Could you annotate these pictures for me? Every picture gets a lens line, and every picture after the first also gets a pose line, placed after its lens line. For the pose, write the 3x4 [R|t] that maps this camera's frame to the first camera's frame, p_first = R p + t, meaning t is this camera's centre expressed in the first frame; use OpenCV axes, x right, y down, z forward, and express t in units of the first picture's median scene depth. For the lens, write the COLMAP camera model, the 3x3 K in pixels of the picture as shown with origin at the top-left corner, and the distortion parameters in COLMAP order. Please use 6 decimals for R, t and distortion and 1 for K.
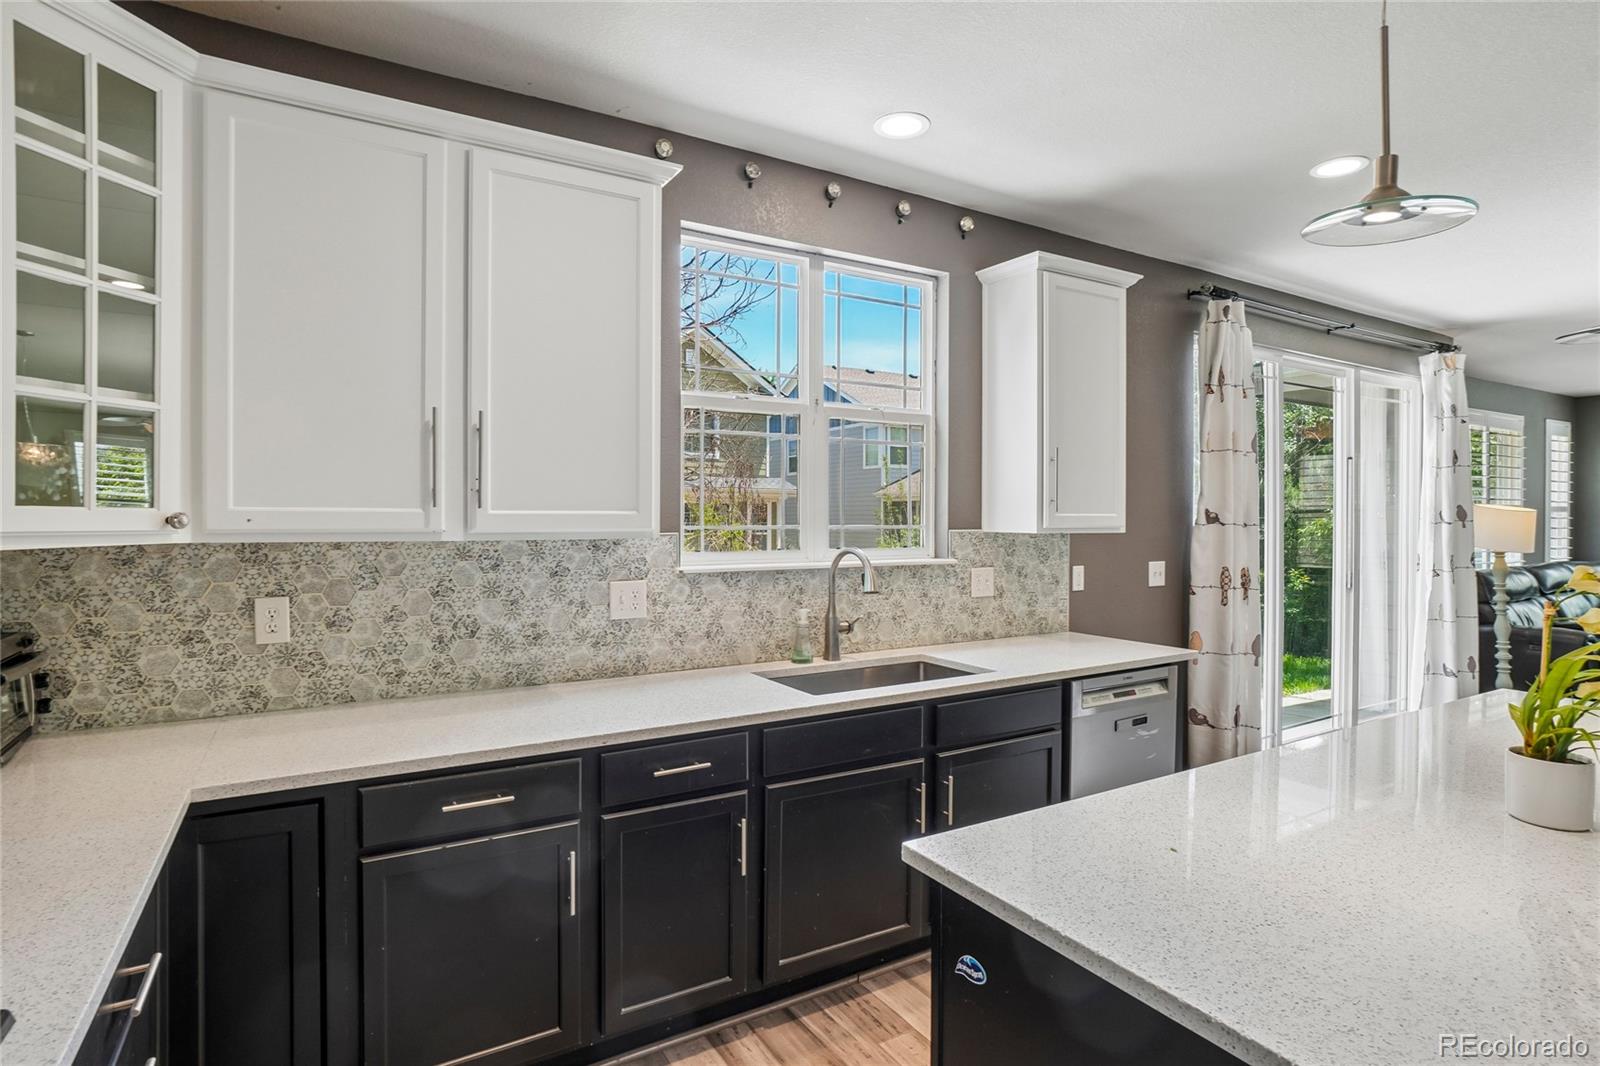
lens RADIAL K [[825.8, 0, 793.1], [0, 825.8, 512.5], [0, 0, 1]] dist [-0.035314, 0.013635]
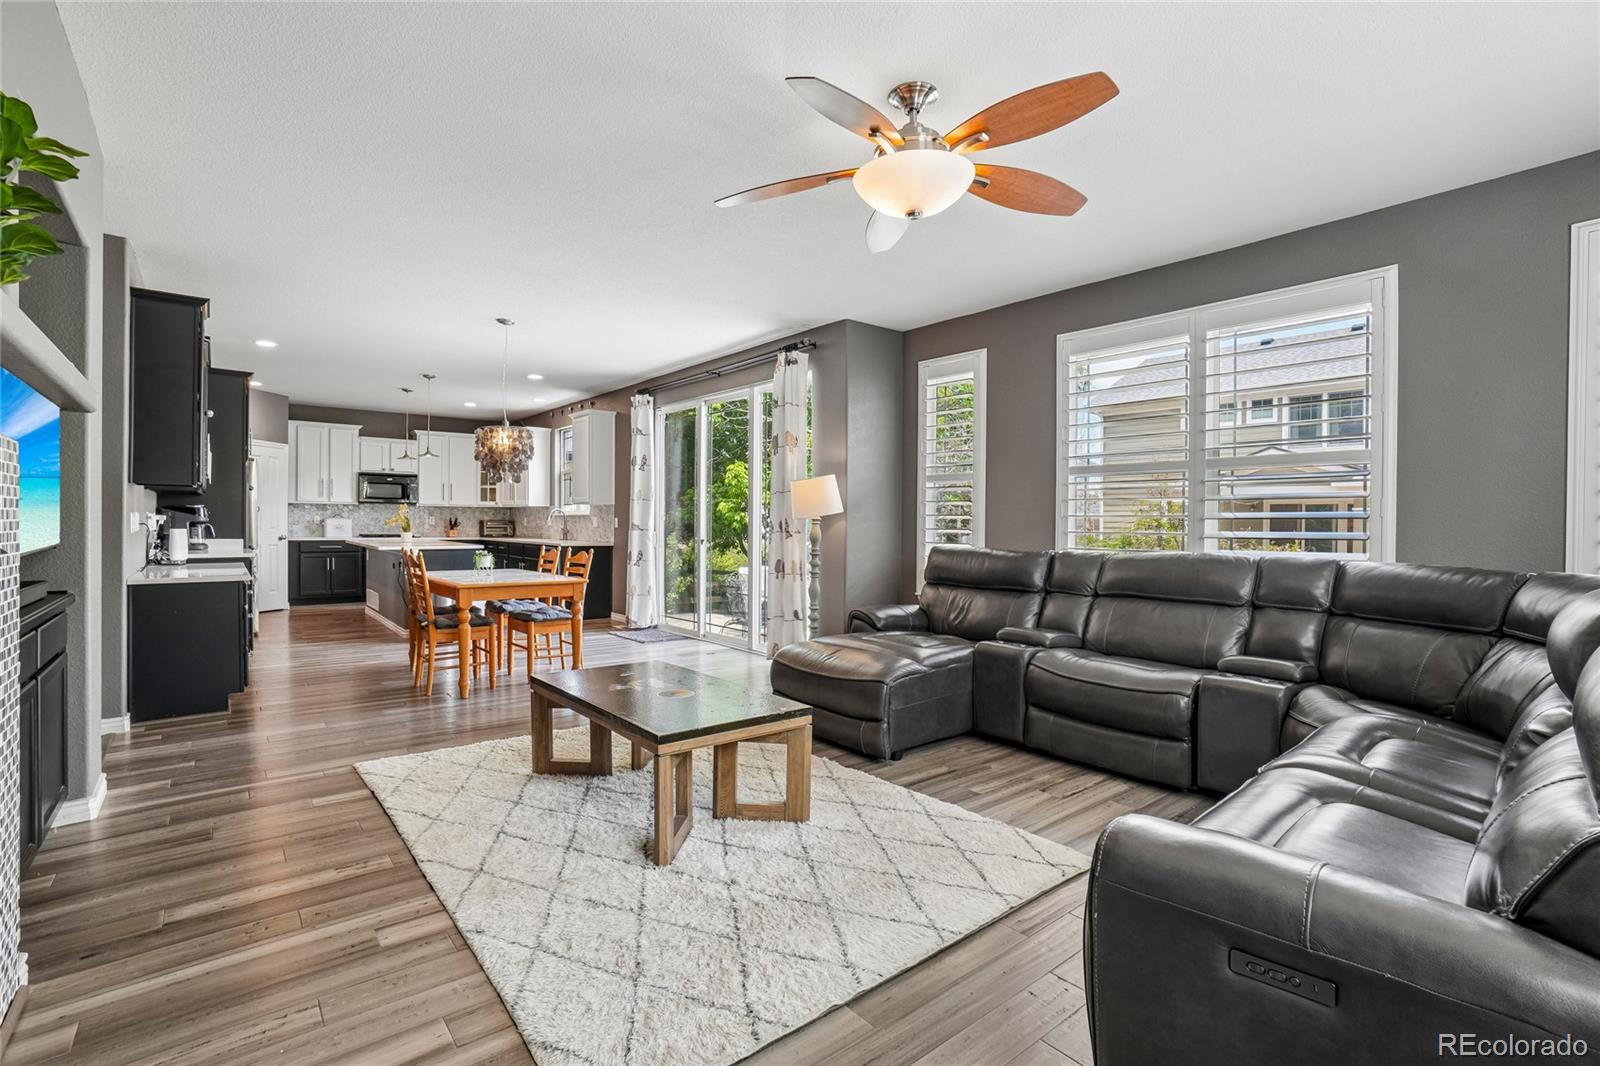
lens RADIAL K [[719.8, 0, 786.0], [0, 719.8, 530.2], [0, 0, 1]] dist [-0.041519, 0.000466]
pose [[0.145904, 0.010722, -0.989241, 3.326883], [-0.005420, 0.999935, 0.010038, 0.098064], [0.989284, 0.003897, 0.145952, 1.507621]]
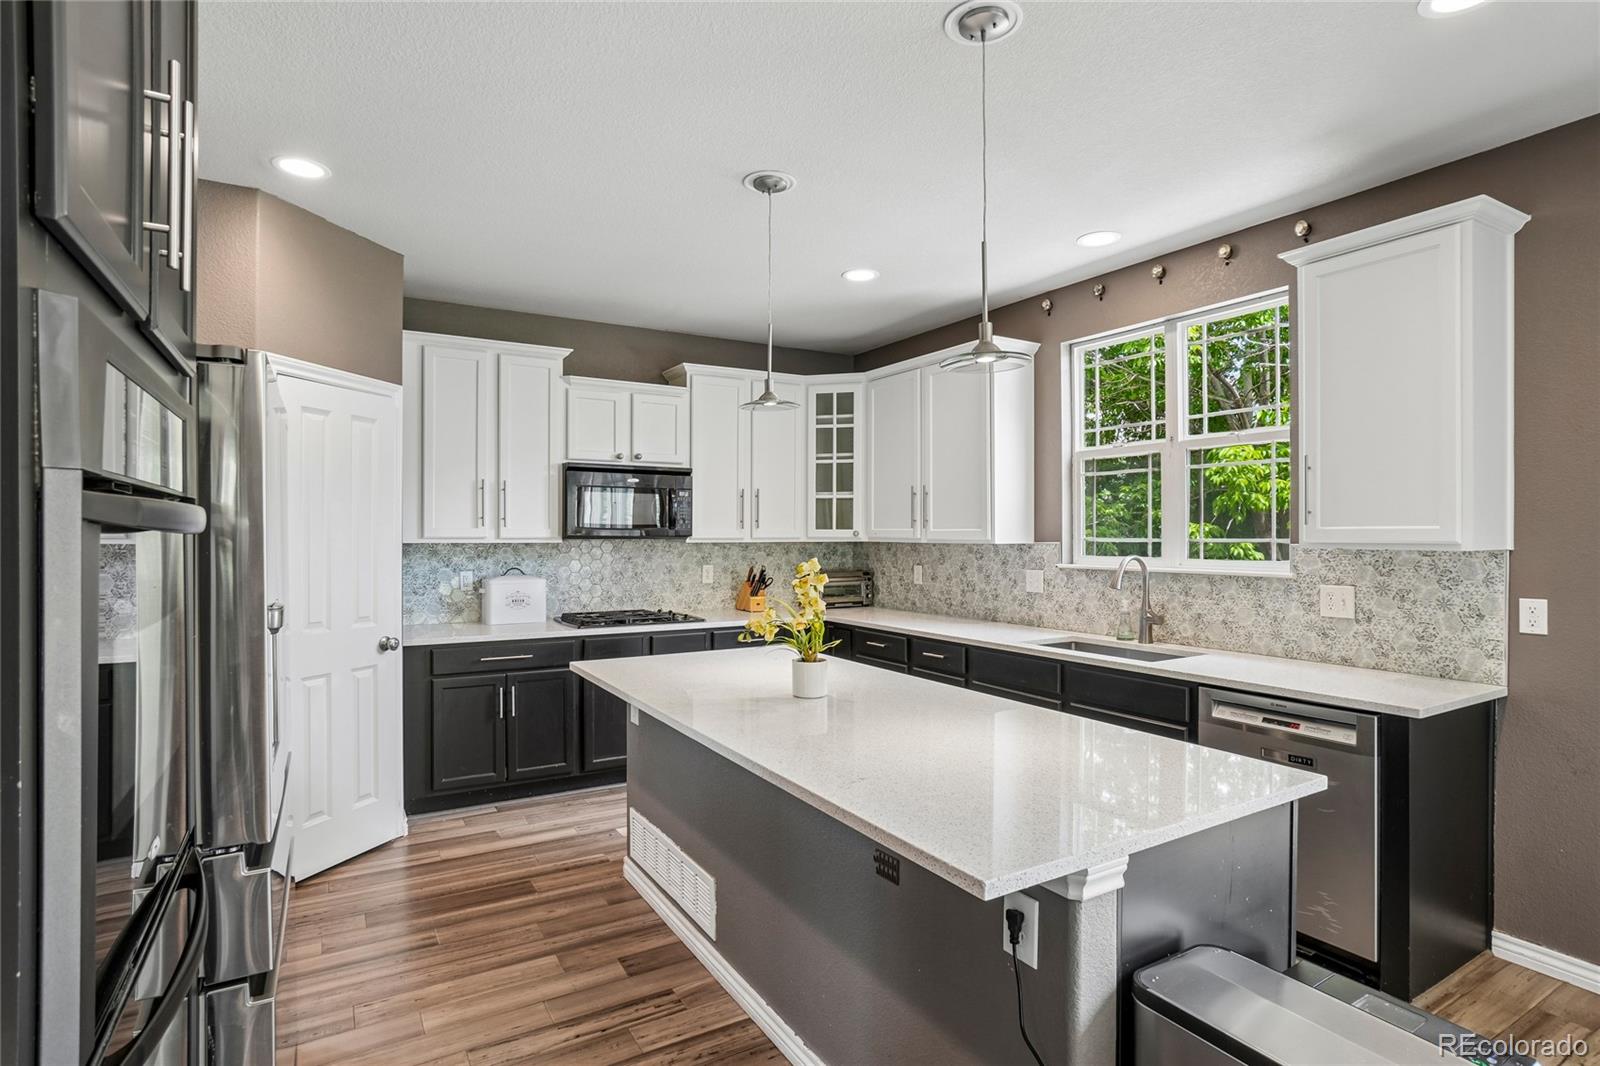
lens RADIAL K [[805.2, 0, 800.0], [0, 805.2, 533.0], [0, 0, 1]] dist [-0.029441, 0.000101]
pose [[0.006826, -0.003808, -0.999969, 1.292336], [0.003283, 0.999987, -0.003786, 0.010725], [0.999971, -0.003257, 0.006839, 0.456803]]
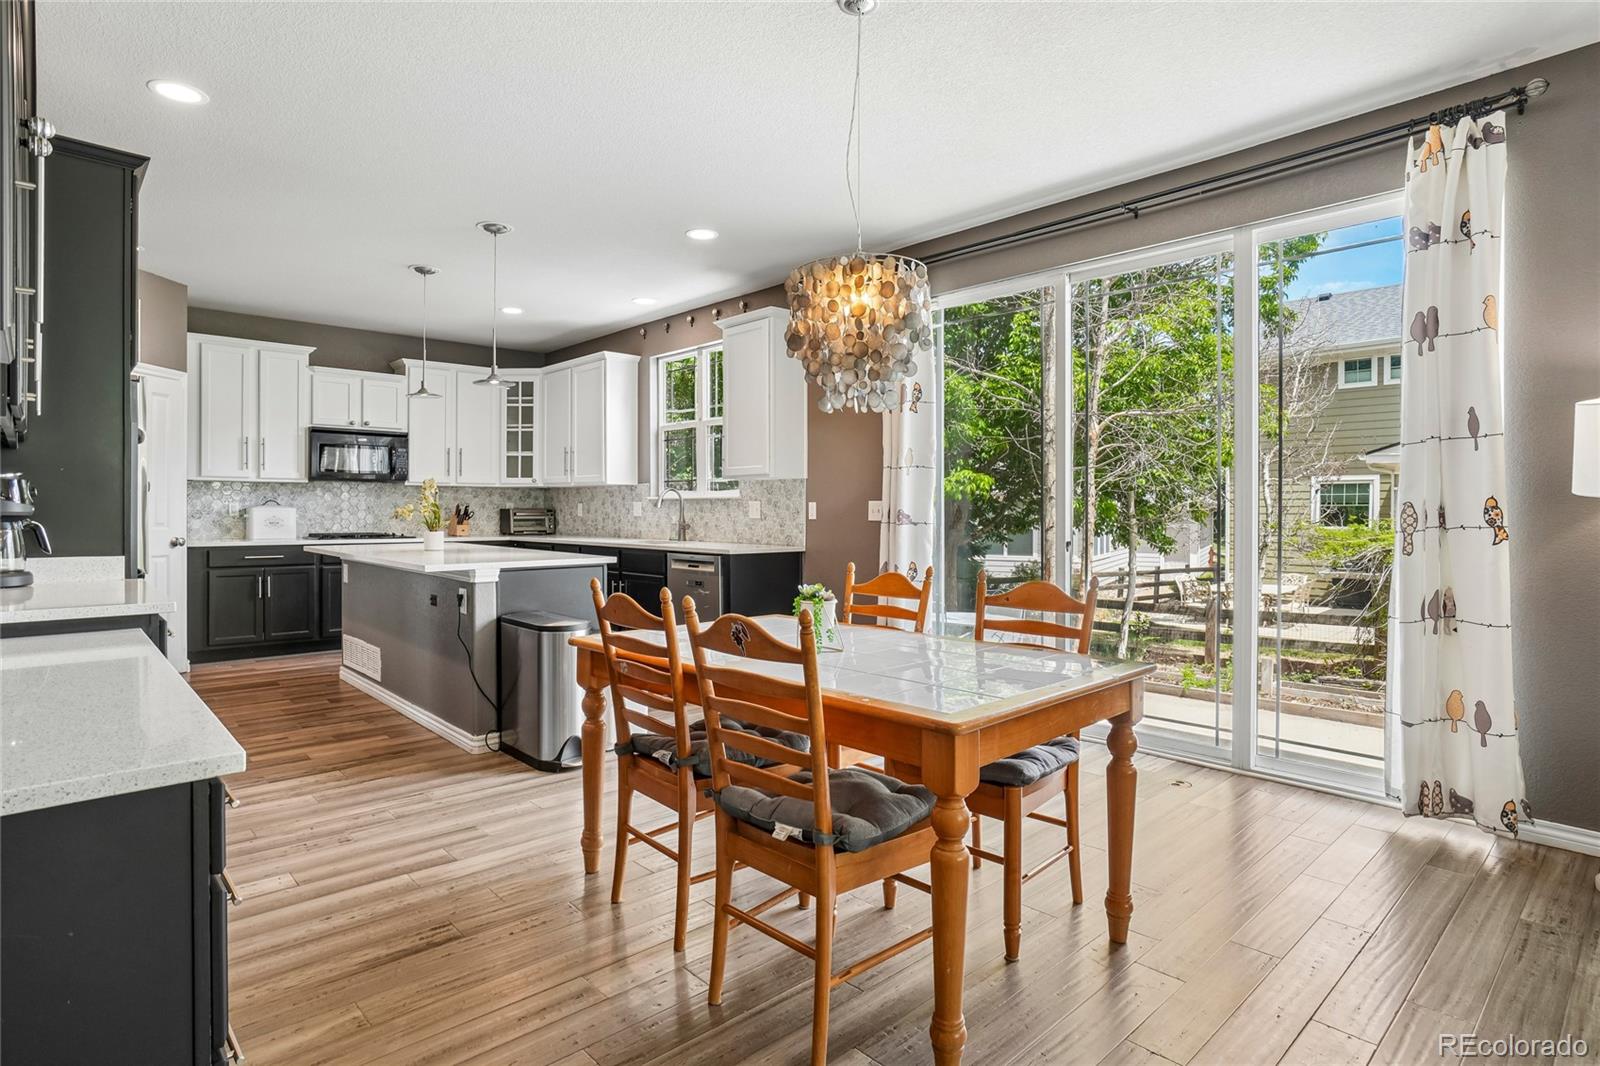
lens RADIAL K [[825.8, 0, 793.1], [0, 825.8, 512.5], [0, 0, 1]] dist [-0.035314, 0.013635]
pose [[0.214056, 0.001989, -0.976819, 2.214041], [0.001599, 0.999996, 0.002386, 0.100012], [0.976820, -0.002073, 0.214052, 0.827323]]
